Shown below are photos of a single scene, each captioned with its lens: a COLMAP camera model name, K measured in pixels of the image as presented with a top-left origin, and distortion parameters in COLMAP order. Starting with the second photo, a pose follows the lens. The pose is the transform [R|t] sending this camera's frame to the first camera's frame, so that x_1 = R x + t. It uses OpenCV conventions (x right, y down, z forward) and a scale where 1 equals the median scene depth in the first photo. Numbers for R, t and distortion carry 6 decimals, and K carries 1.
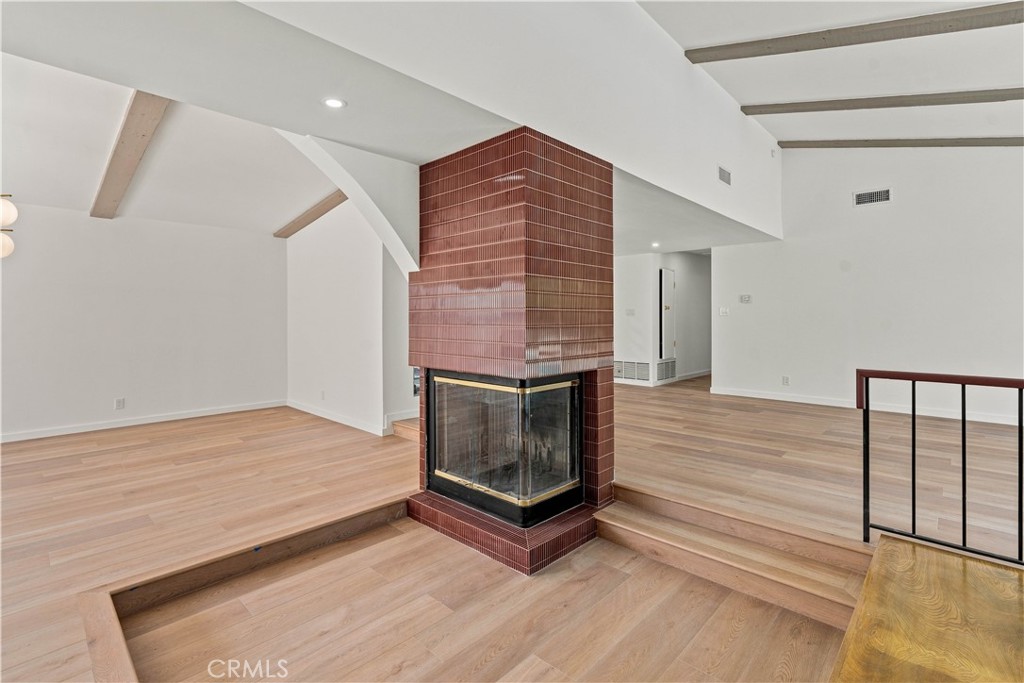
lens RADIAL K [[469.4, 0, 512.9], [0, 469.4, 328.2], [0, 0, 1]] dist [0.000587, -0.000017]
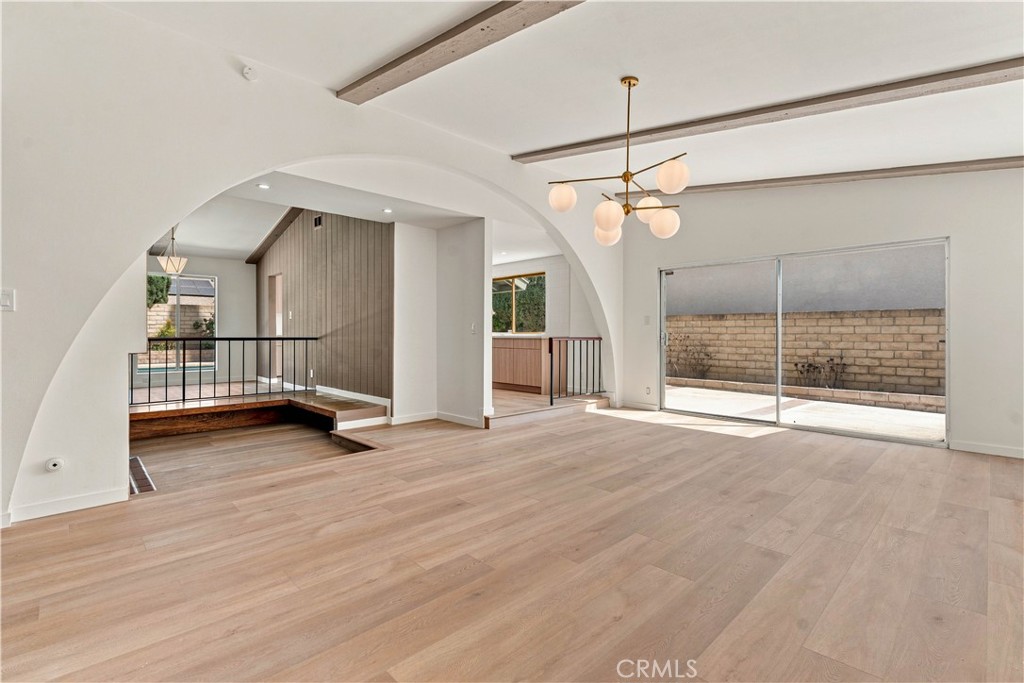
lens RADIAL K [[468.7, 0, 515.8], [0, 468.7, 334.9], [0, 0, 1]] dist [-0.001047, 0.000272]
pose [[-0.999212, 0.001780, 0.039640, -0.986642], [0.002591, 0.999788, 0.020407, 0.030809], [-0.039596, 0.020493, -0.999006, 1.912494]]
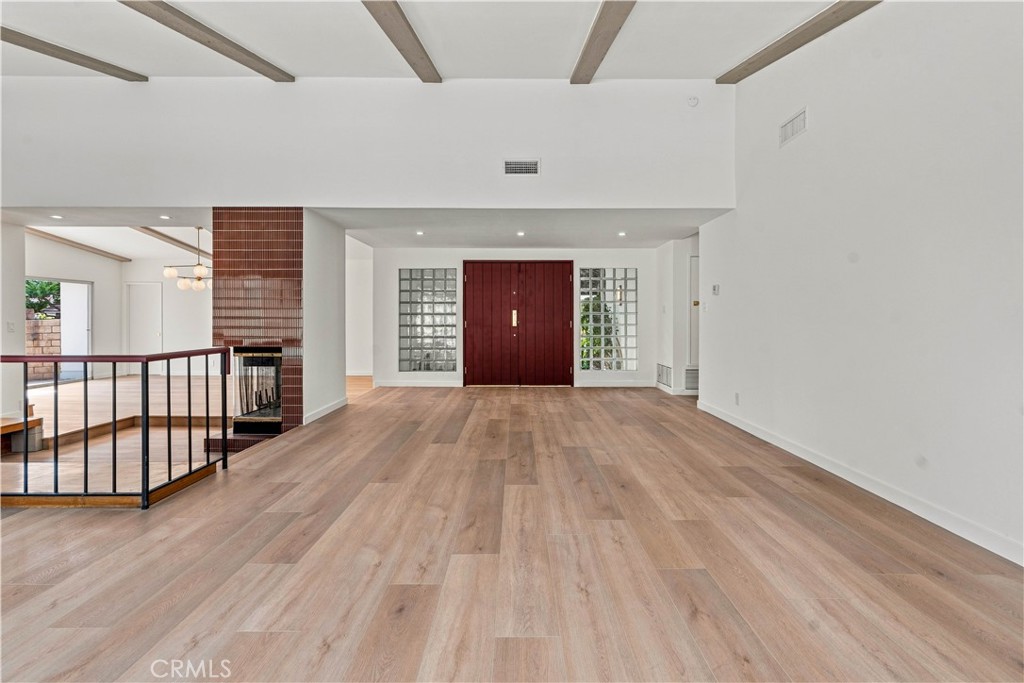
lens RADIAL K [[475.6, 0, 519.5], [0, 475.6, 322.6], [0, 0, 1]] dist [-0.004862, -0.000131]
pose [[0.697488, 0.009687, -0.716531, 1.745880], [-0.016284, 0.999865, -0.002334, -0.000829], [0.716411, 0.013296, 0.697552, 0.473681]]
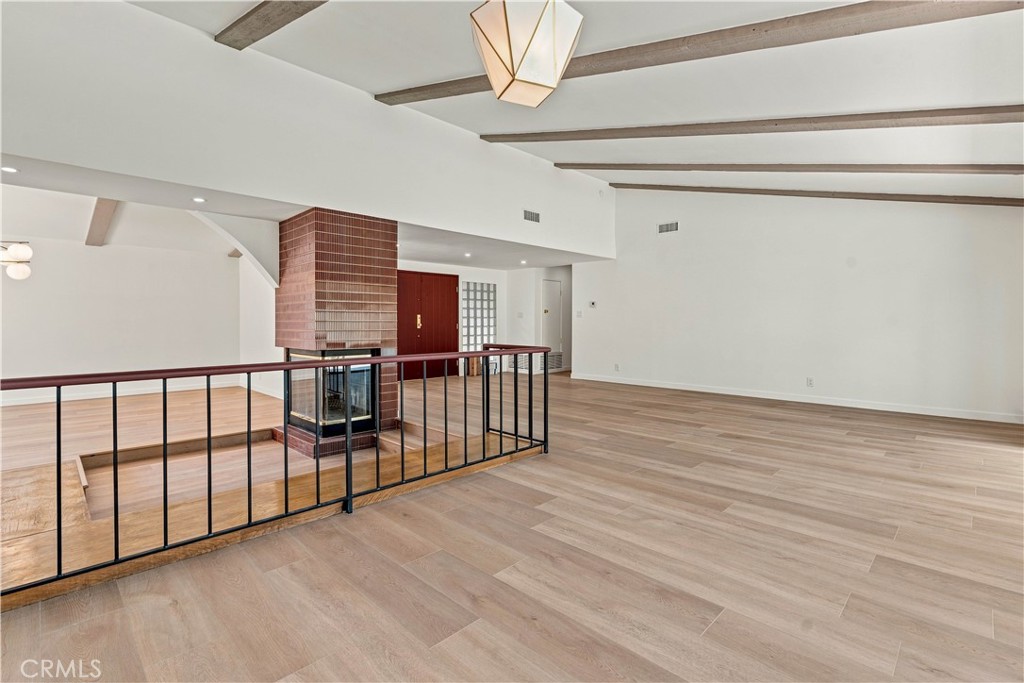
lens RADIAL K [[473.6, 0, 510.7], [0, 473.6, 331.0], [0, 0, 1]] dist [-0.001615, -0.000216]
pose [[0.999819, 0.004202, -0.018541, 0.627840], [-0.004195, 0.999991, 0.000424, 0.024477], [0.018542, -0.000346, 0.999828, -0.615520]]
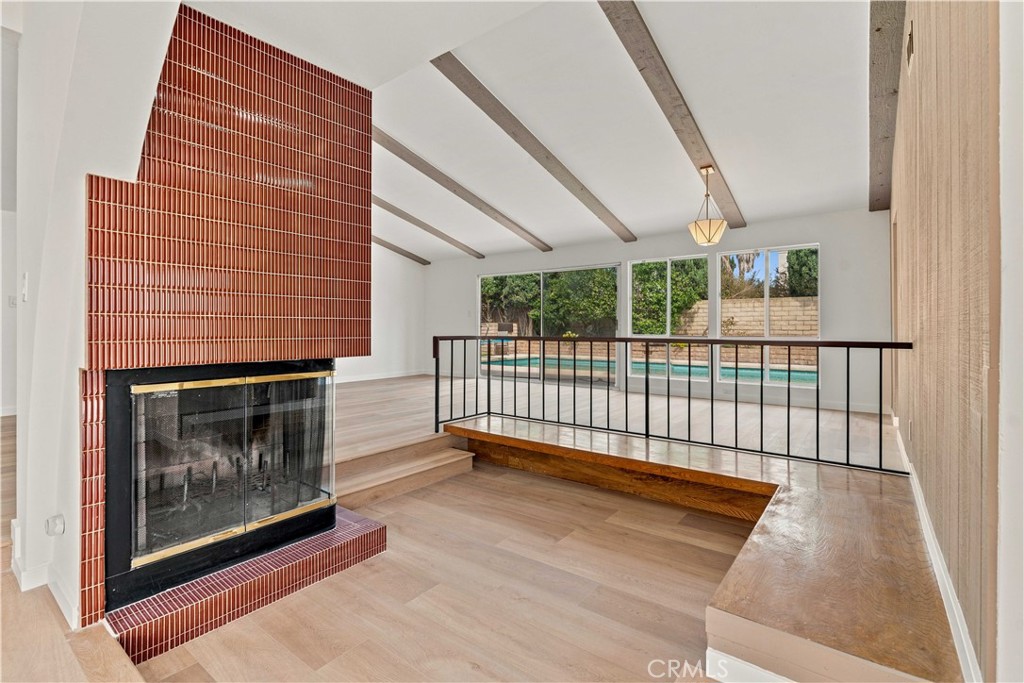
lens RADIAL K [[469.4, 0, 512.9], [0, 469.4, 328.2], [0, 0, 1]] dist [0.000587, -0.000017]
pose [[-0.105844, 0.006697, 0.994360, -0.761116], [0.018143, 0.999824, -0.004803, 0.049848], [-0.994217, 0.017532, -0.105946, 0.636420]]
